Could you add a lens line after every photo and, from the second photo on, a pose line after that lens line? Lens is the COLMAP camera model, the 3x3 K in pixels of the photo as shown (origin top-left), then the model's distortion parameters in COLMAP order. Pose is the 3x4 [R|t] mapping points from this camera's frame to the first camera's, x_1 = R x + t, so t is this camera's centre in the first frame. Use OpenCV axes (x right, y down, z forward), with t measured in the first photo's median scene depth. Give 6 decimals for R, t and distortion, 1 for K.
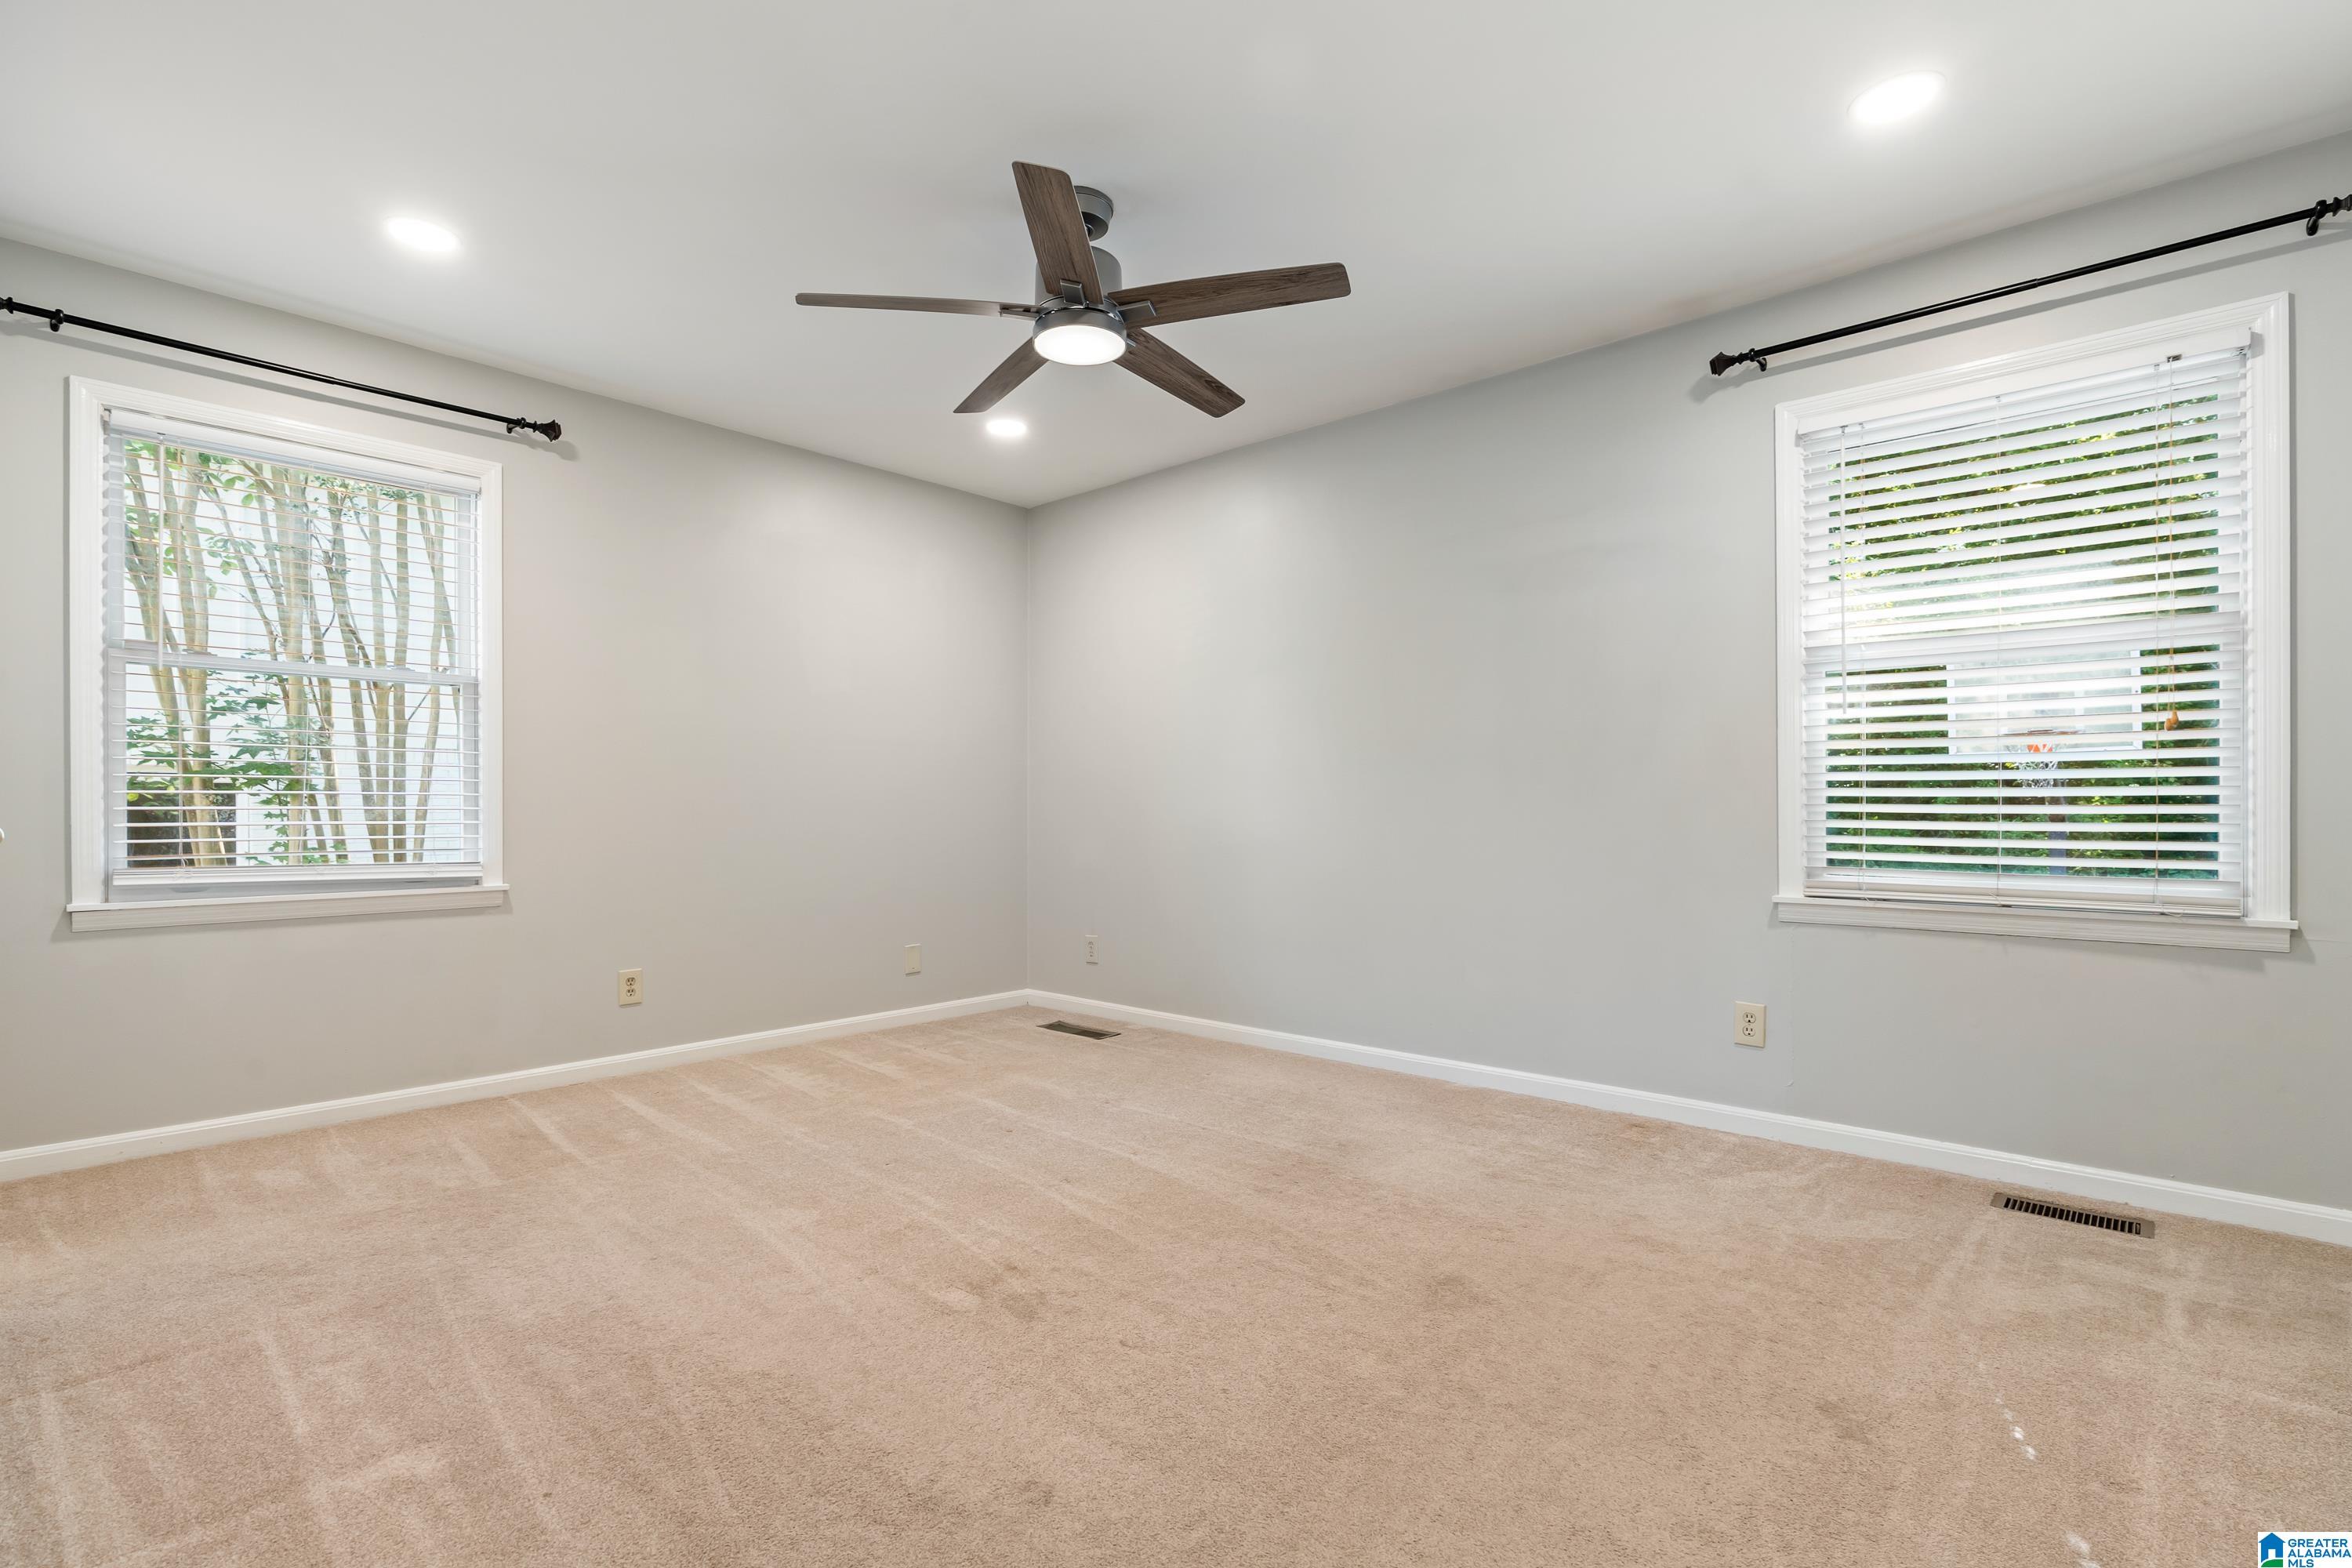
lens RADIAL K [[1068.2, 0, 1155.5], [0, 1068.2, 804.1], [0, 0, 1]] dist [-0.001667, 0.000293]
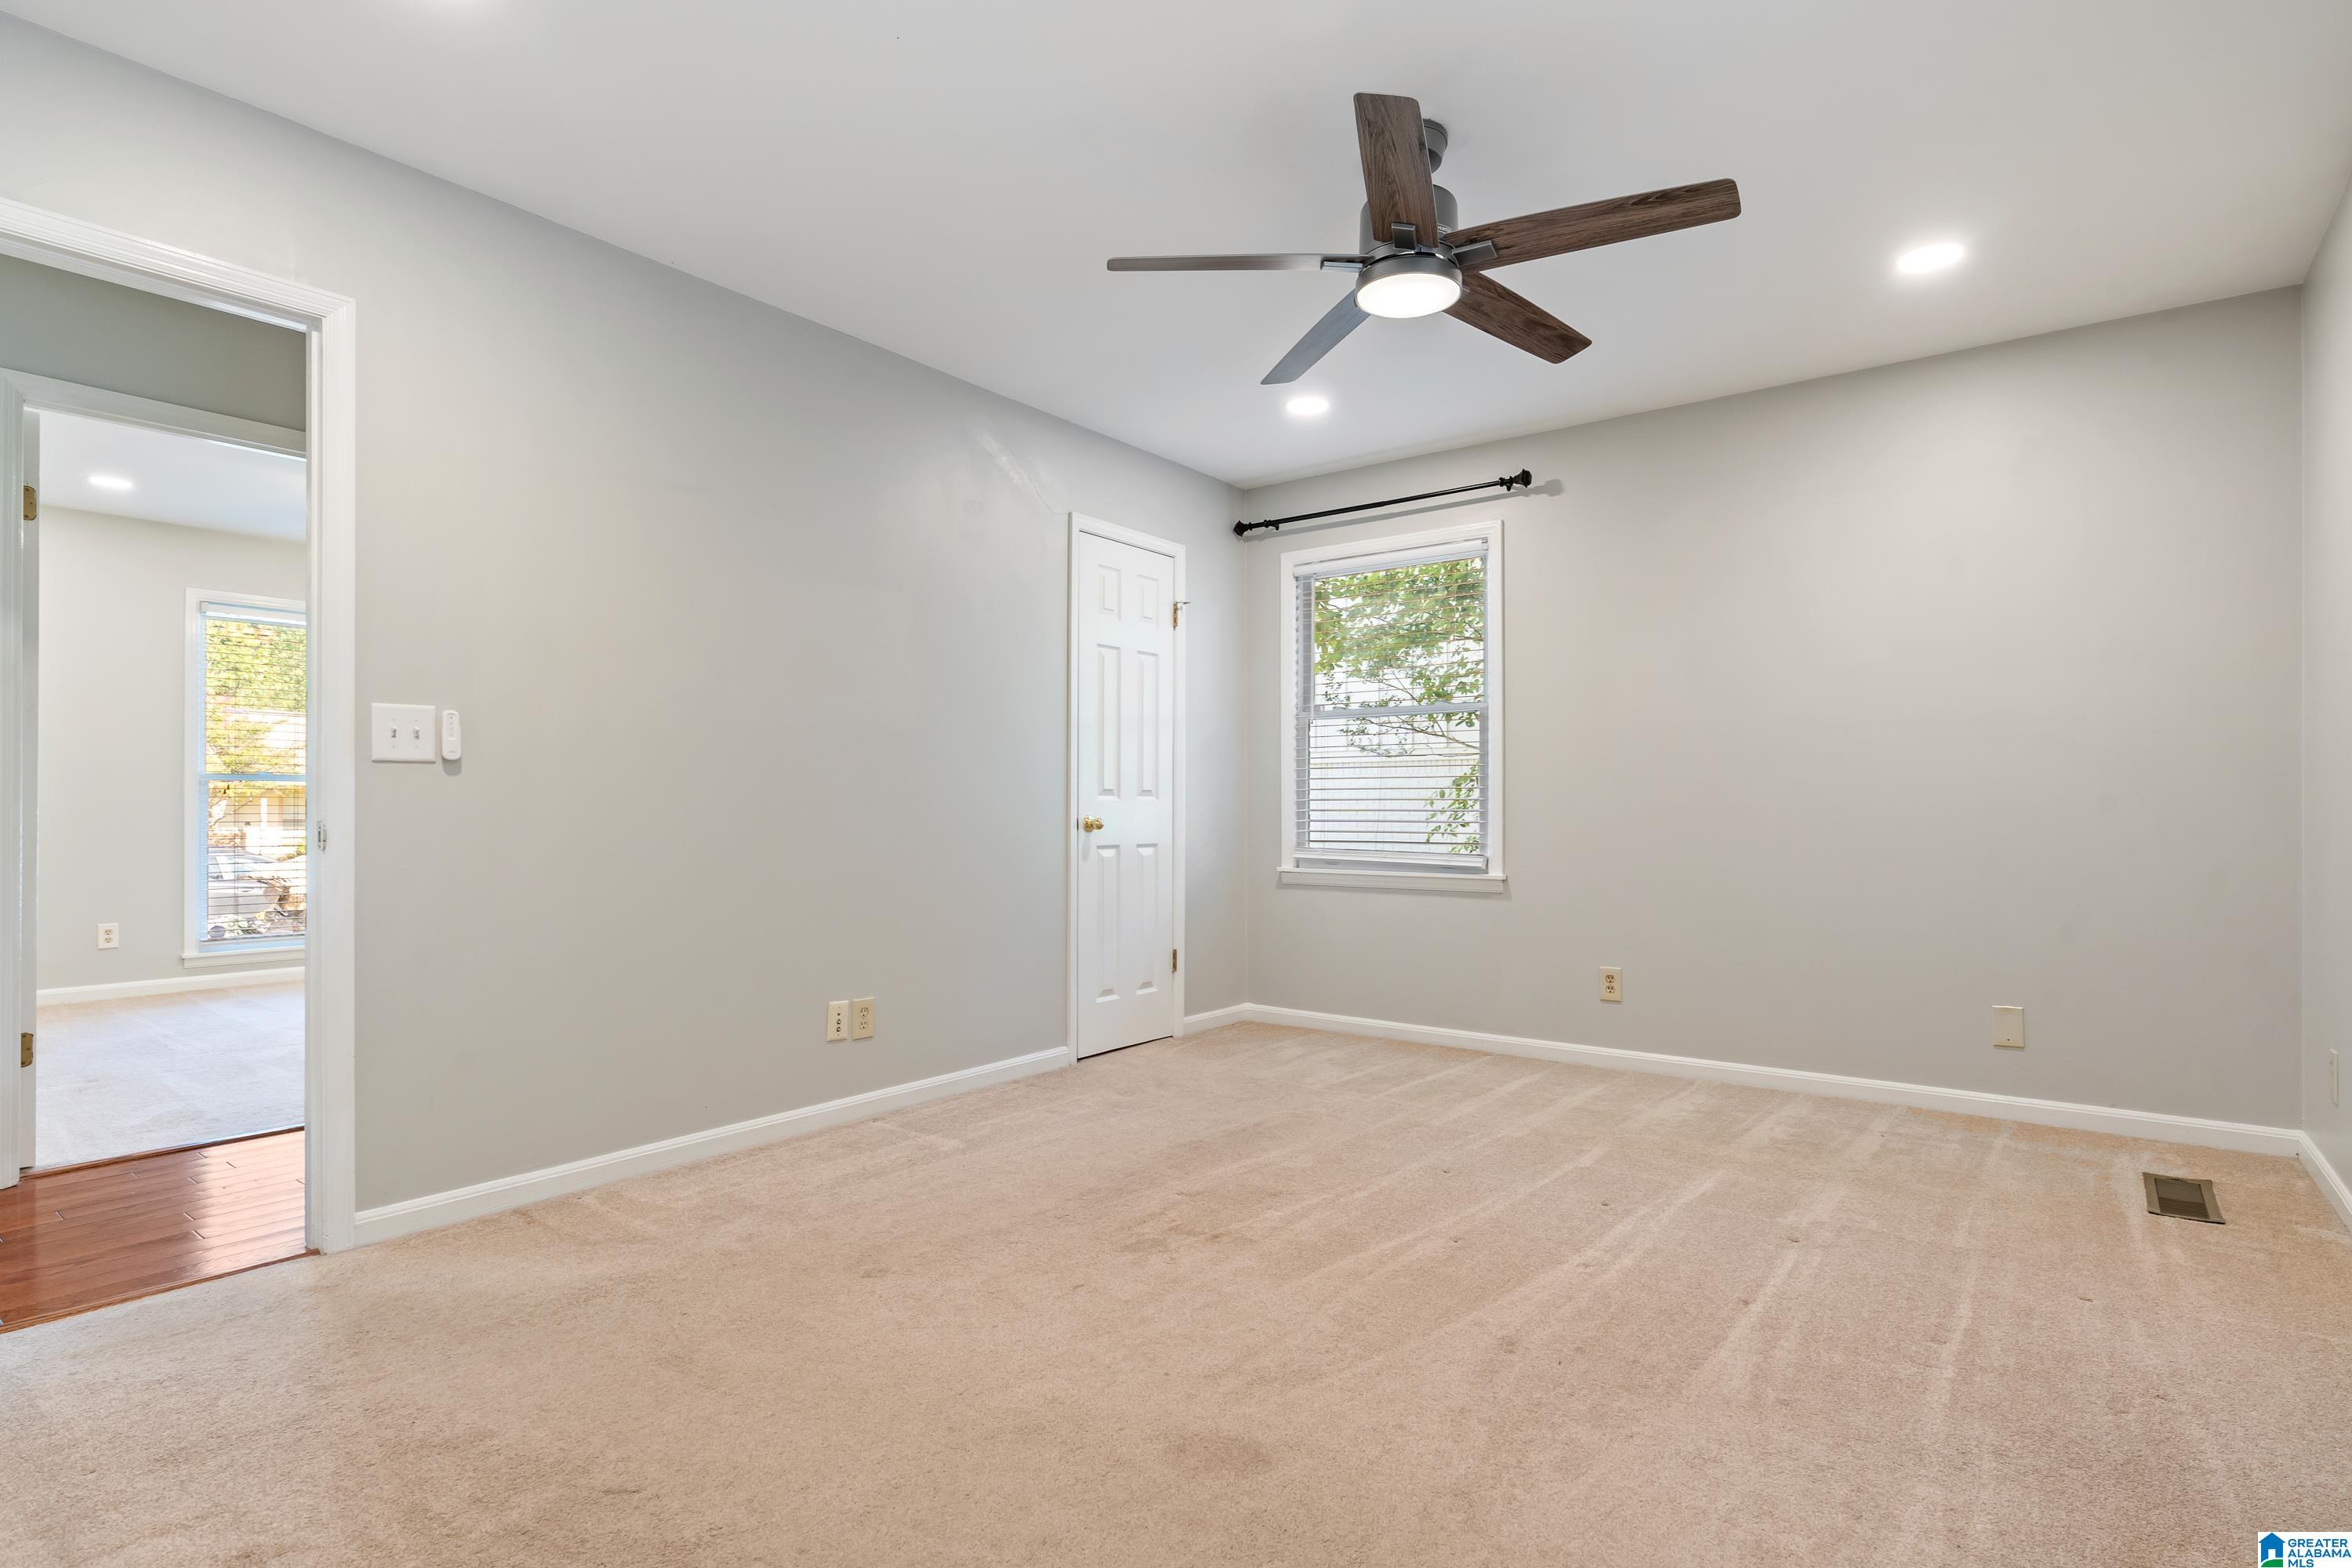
lens RADIAL K [[1125.0, 0, 1154.5], [0, 1125.0, 789.5], [0, 0, 1]] dist [-0.004766, 0.002303]
pose [[0.117867, -0.017433, -0.992876, 0.637972], [0.001807, 0.999848, -0.017340, 0.002038], [0.993028, 0.000249, 0.117881, 0.517308]]
